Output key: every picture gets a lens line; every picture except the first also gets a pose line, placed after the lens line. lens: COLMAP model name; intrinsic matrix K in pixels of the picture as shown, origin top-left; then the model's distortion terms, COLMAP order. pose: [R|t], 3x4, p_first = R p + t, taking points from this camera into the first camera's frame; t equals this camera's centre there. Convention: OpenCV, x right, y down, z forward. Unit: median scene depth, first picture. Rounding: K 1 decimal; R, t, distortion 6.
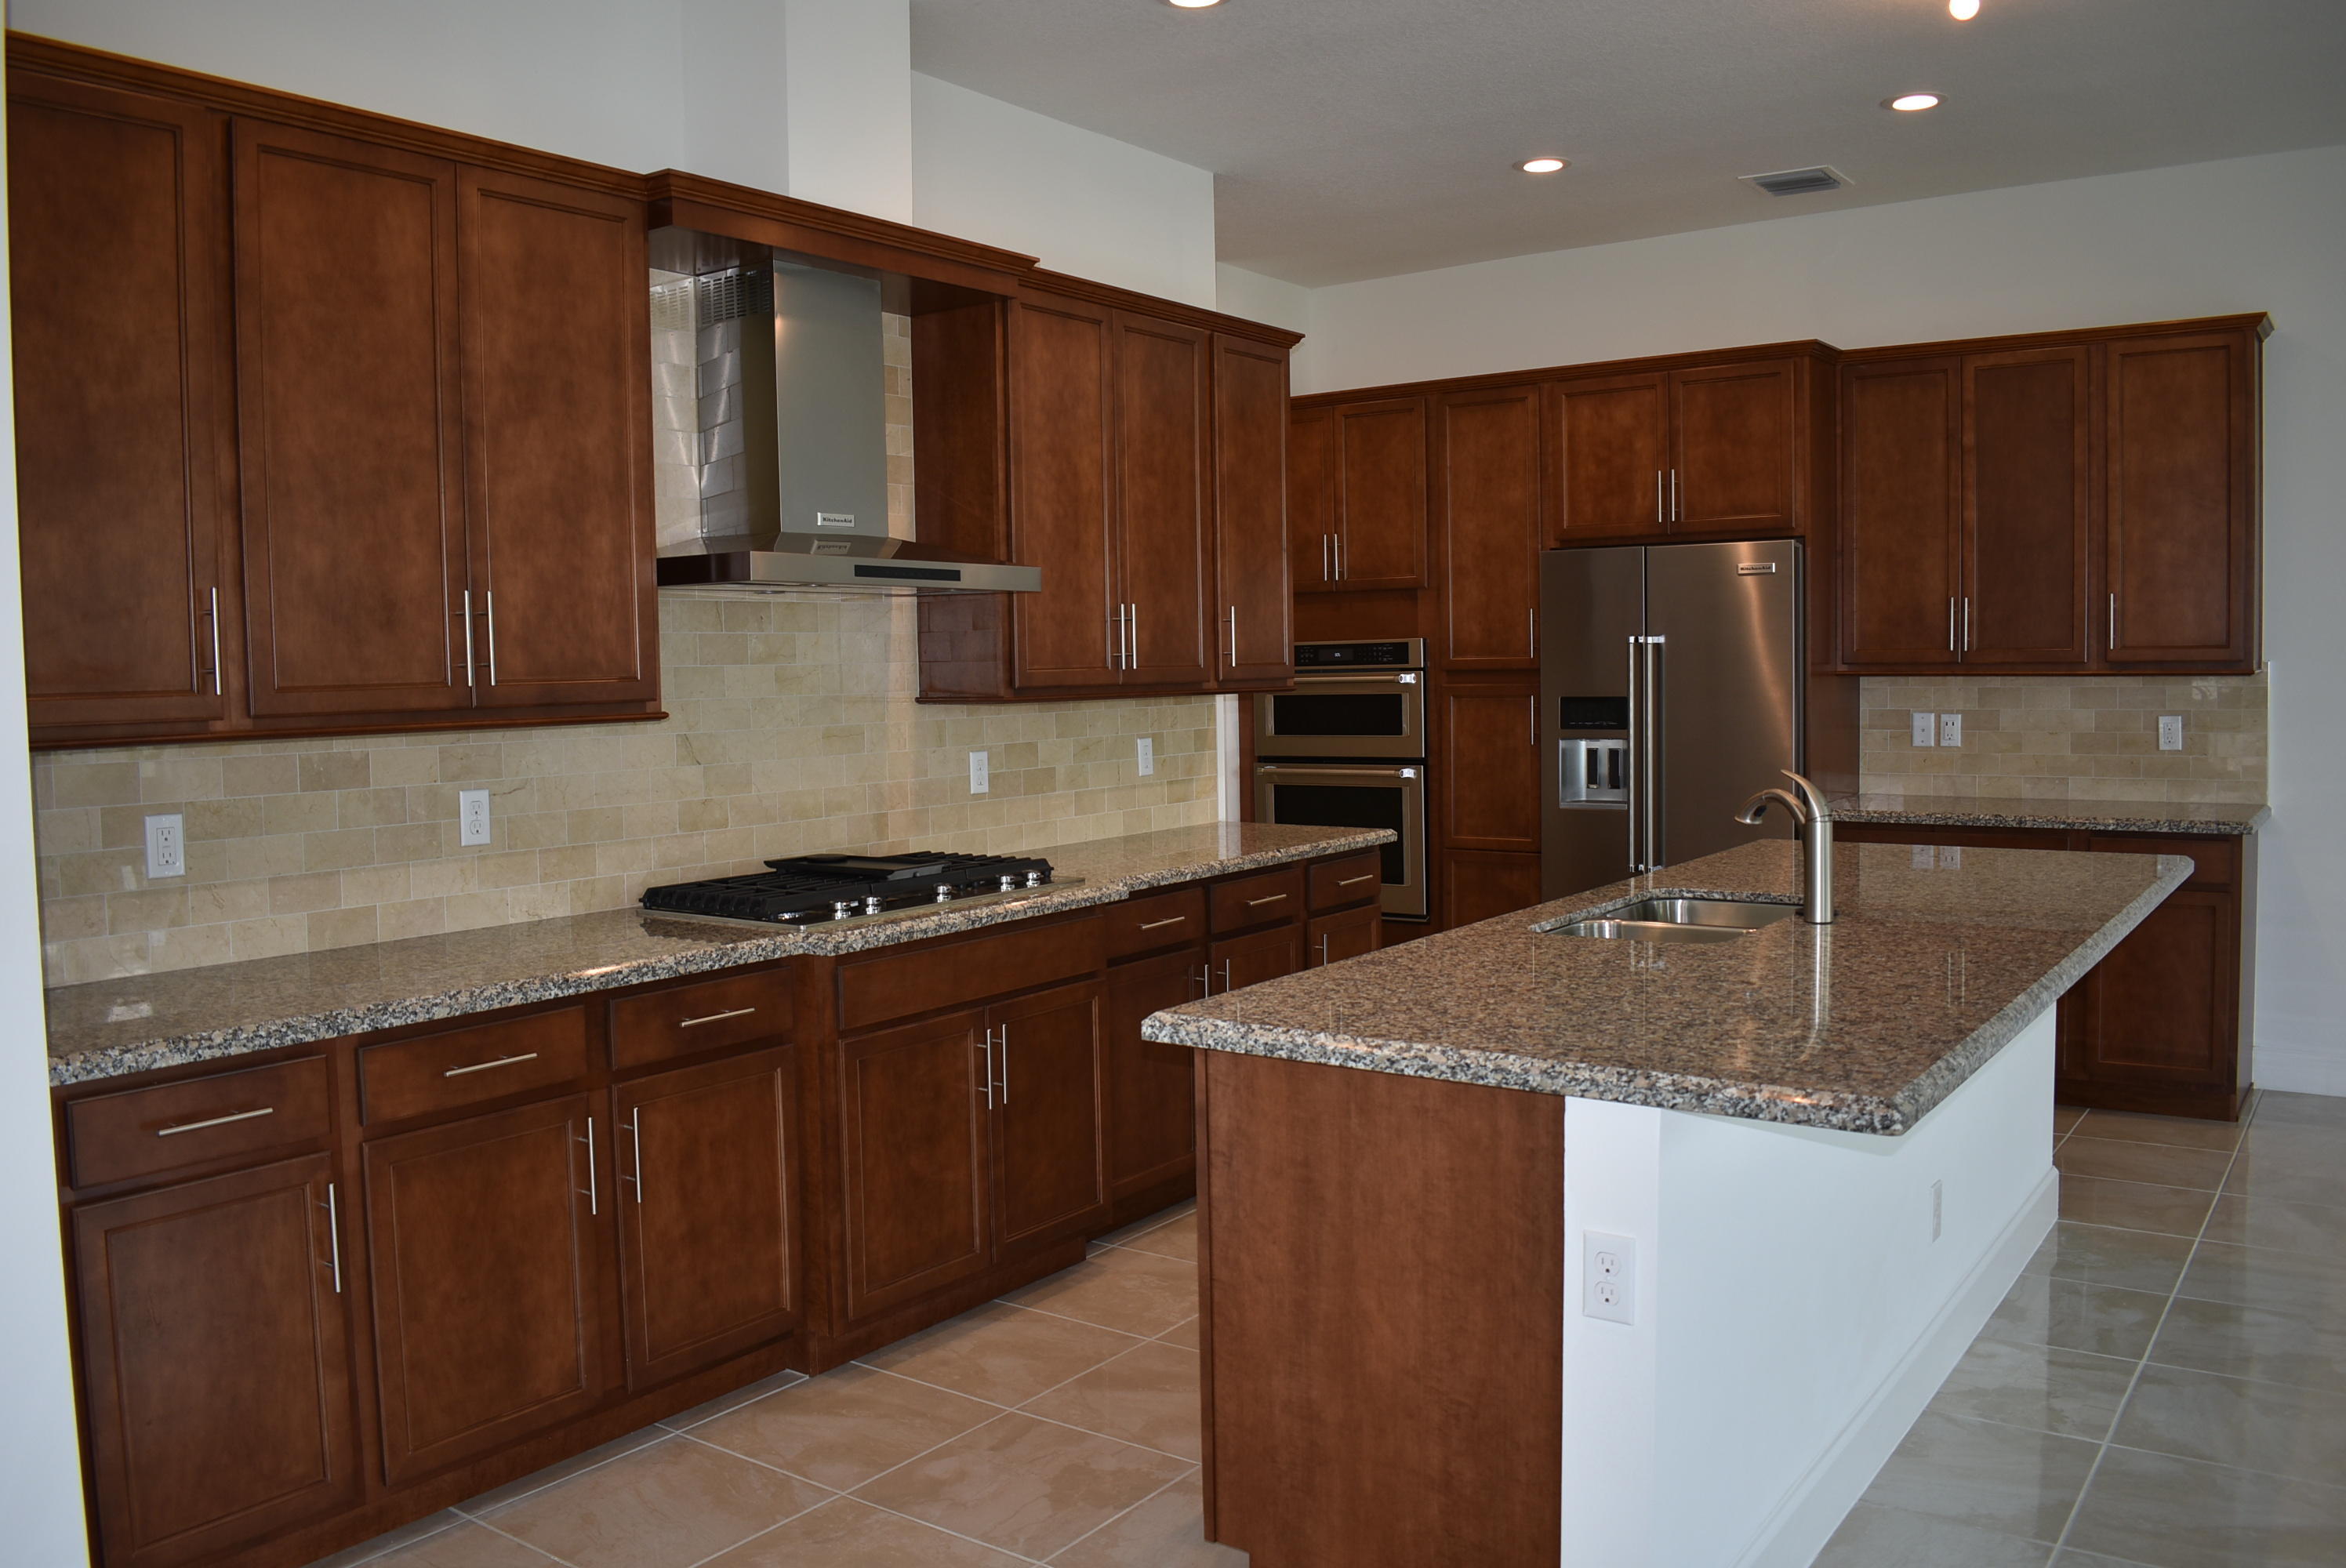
lens RADIAL K [[1838.7, 0, 1172.5], [0, 1838.7, 770.8], [0, 0, 1]] dist [-0.094282, 0.019176]
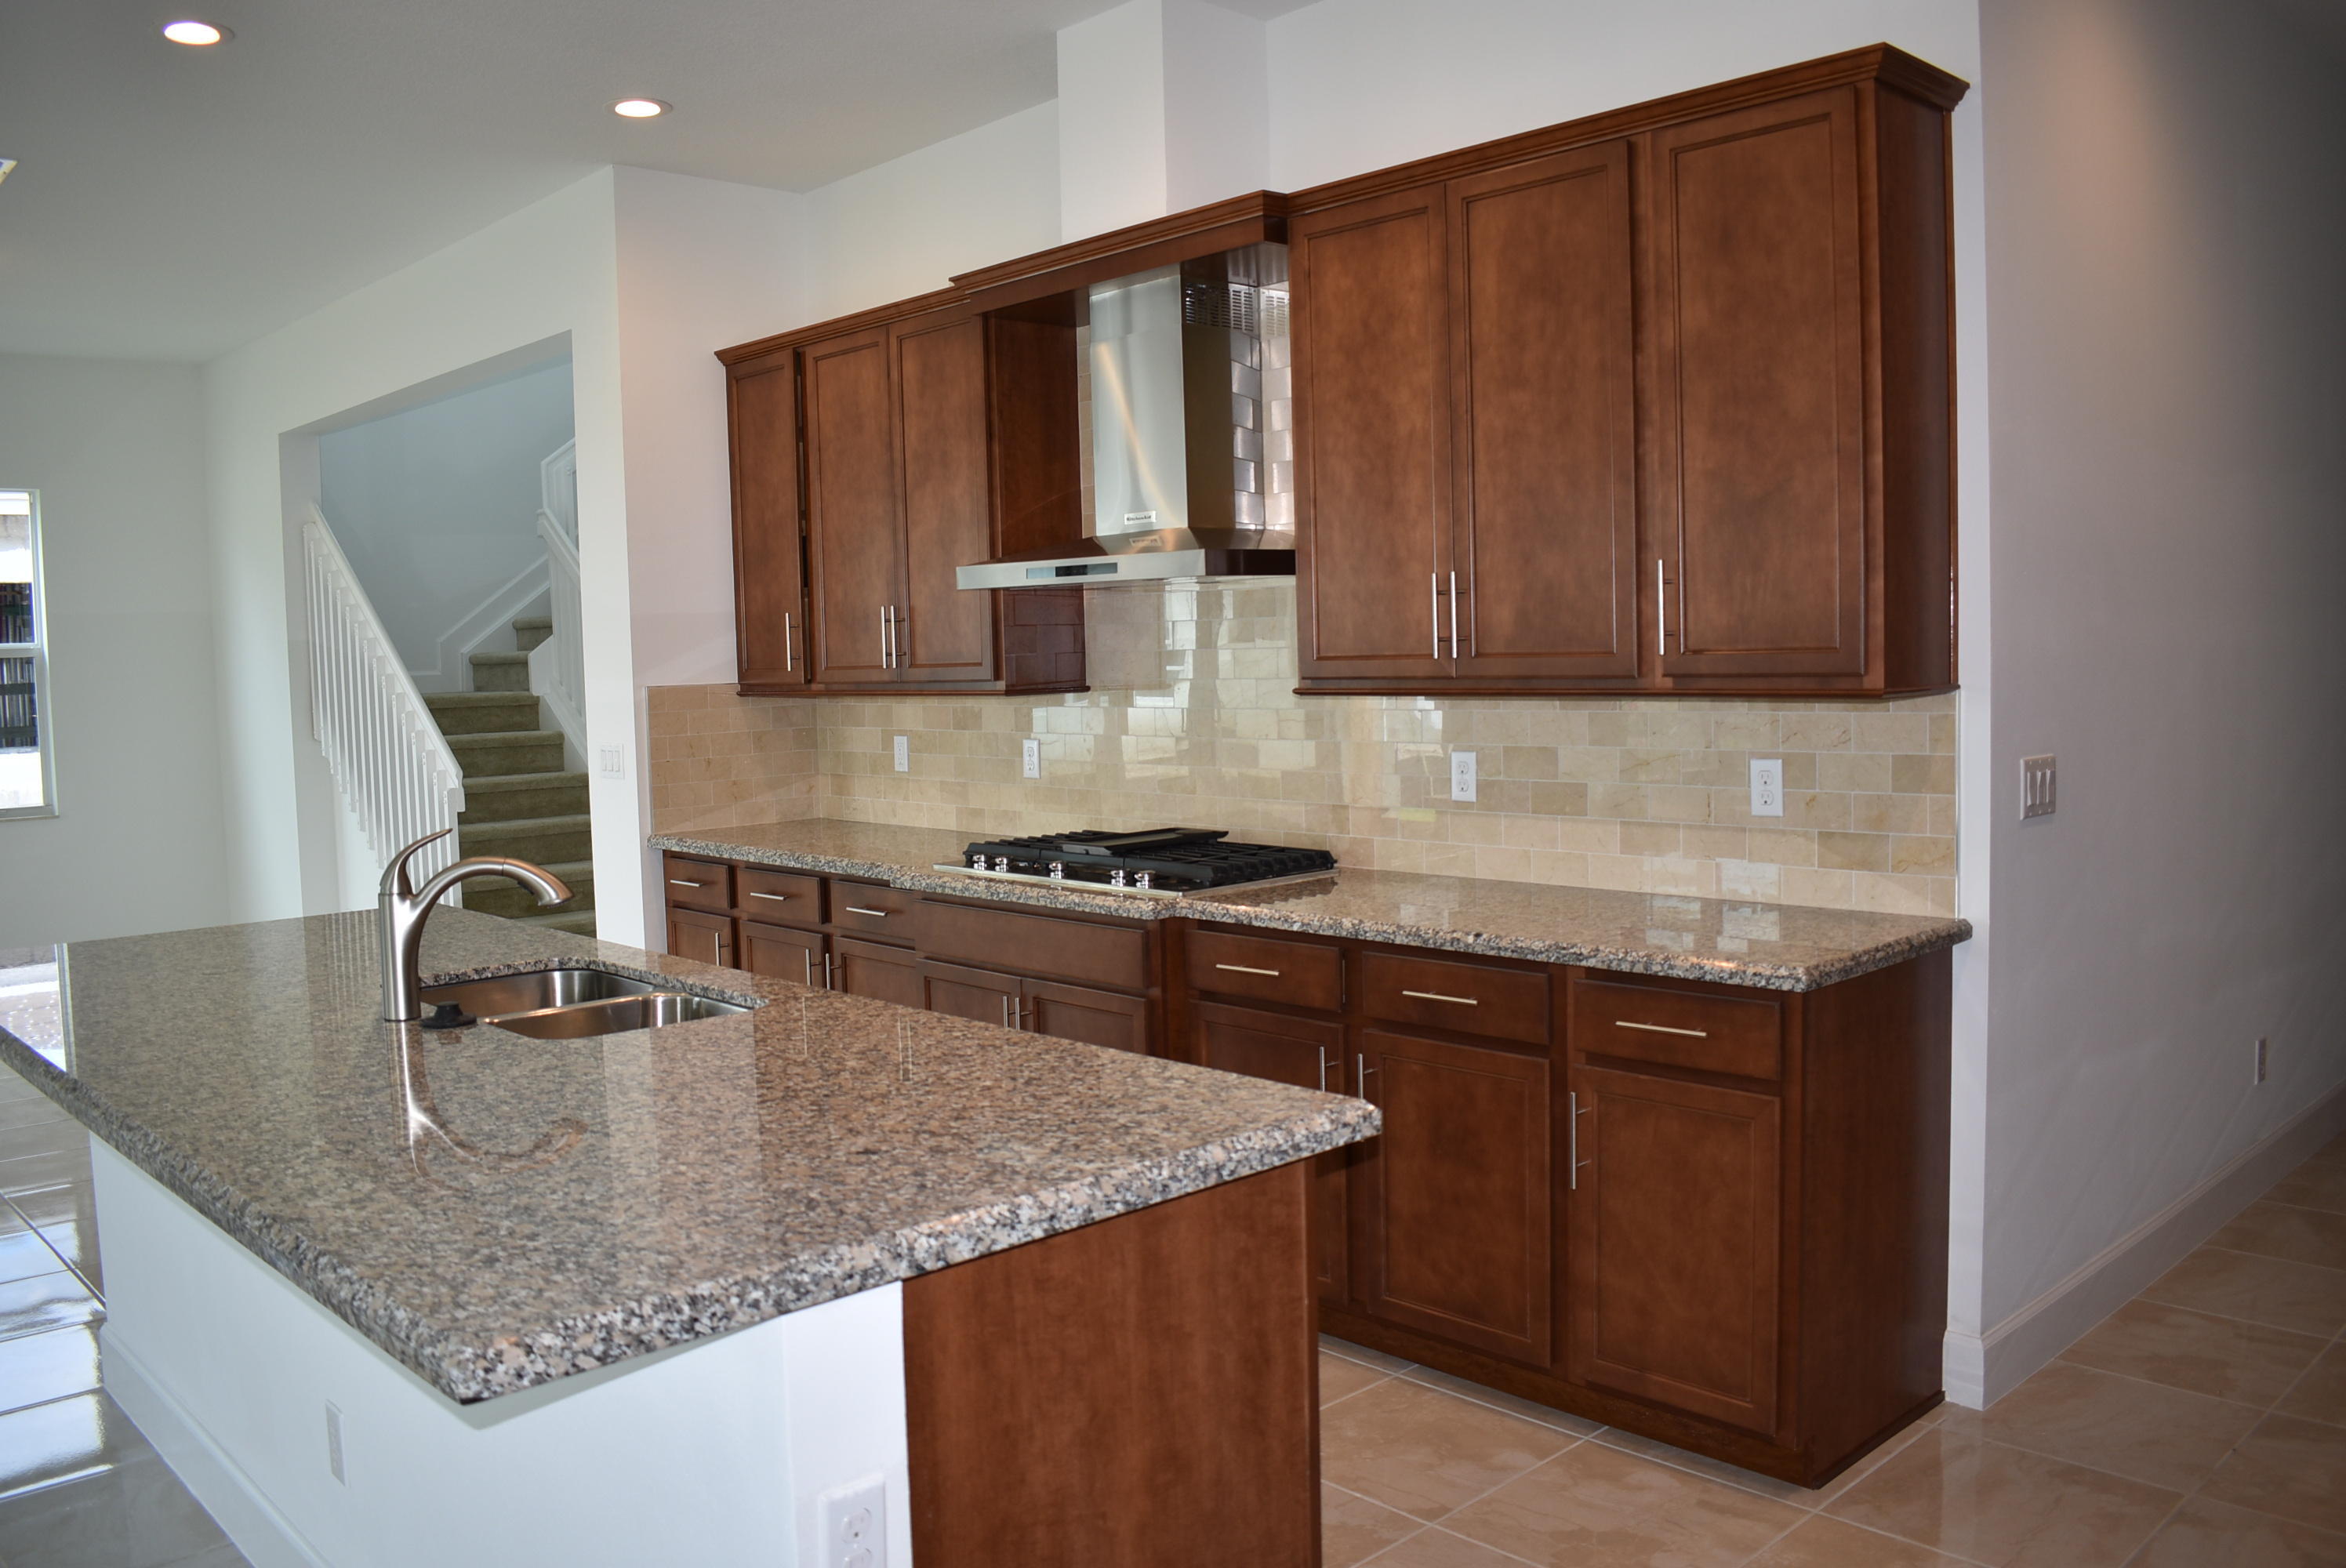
lens RADIAL K [[1838.7, 0, 1166.6], [0, 1838.7, 760.0], [0, 0, 1]] dist [-0.094282, 0.019176]
pose [[-0.189408, 0.079860, -0.978646, 0.765727], [-0.031571, 0.995676, 0.087360, -0.078348], [0.981391, 0.047443, -0.186068, 1.063252]]
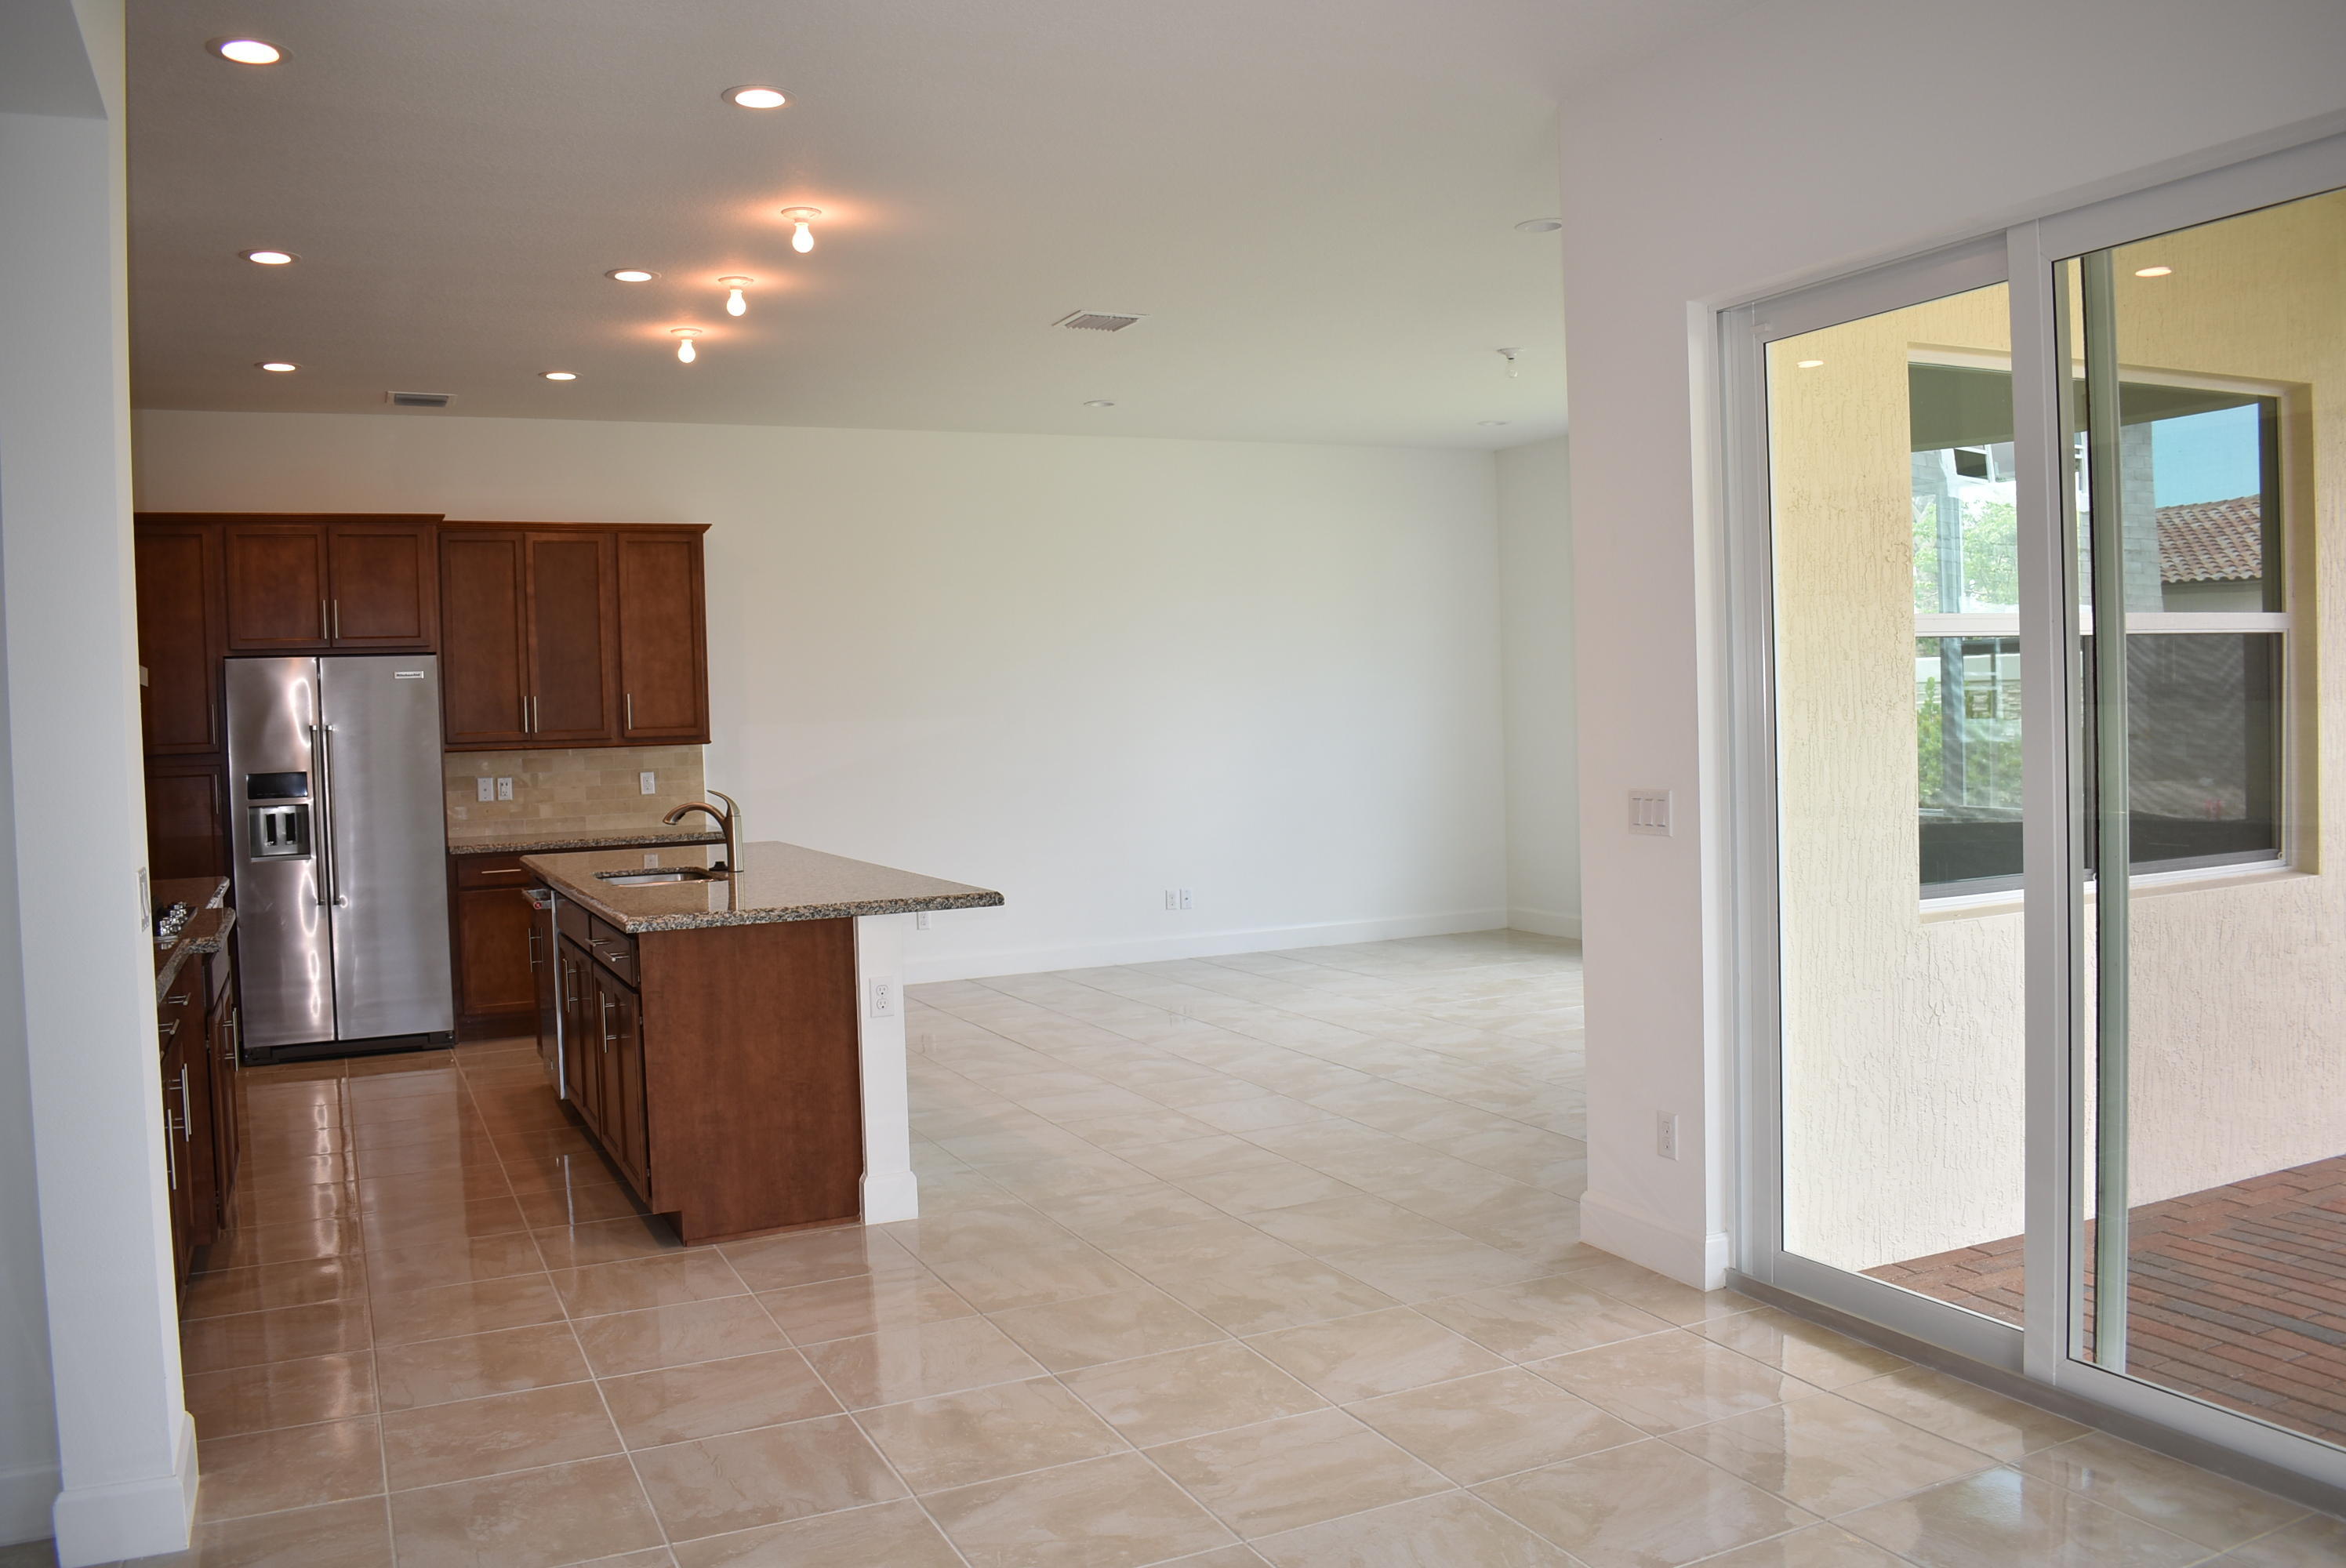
lens RADIAL K [[1838.7, 0, 1167.5], [0, 1838.7, 769.2], [0, 0, 1]] dist [-0.094282, 0.019176]
pose [[0.482914, -0.025122, 0.875307, -0.755143], [0.075701, 0.997044, -0.013149, 0.027115], [-0.872389, 0.072611, 0.483388, -0.202184]]
